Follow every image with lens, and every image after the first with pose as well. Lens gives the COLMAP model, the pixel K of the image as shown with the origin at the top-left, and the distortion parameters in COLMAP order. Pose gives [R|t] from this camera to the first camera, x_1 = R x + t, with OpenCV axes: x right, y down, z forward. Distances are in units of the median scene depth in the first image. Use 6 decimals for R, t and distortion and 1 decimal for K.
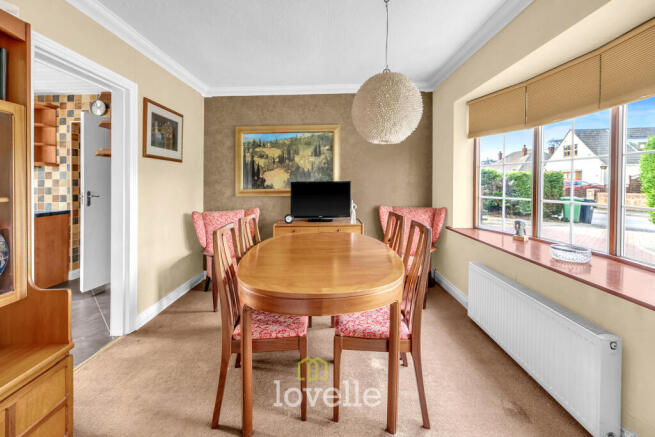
lens RADIAL K [[278.3, 0, 325.7], [0, 278.3, 201.5], [0, 0, 1]] dist [-0.000598, -0.000276]
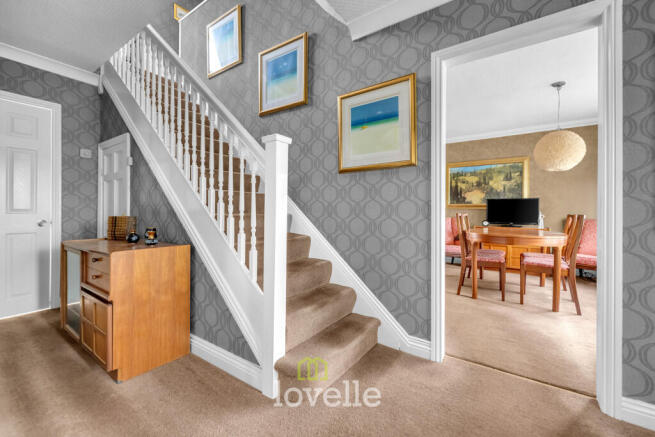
lens RADIAL K [[278.3, 0, 325.7], [0, 278.3, 201.5], [0, 0, 1]] dist [-0.000598, -0.000276]
pose [[0.824790, -0.000781, -0.565438, 0.001533], [-0.056603, 0.994862, -0.083940, 0.105401], [0.562598, 0.101238, 0.820508, -0.615657]]
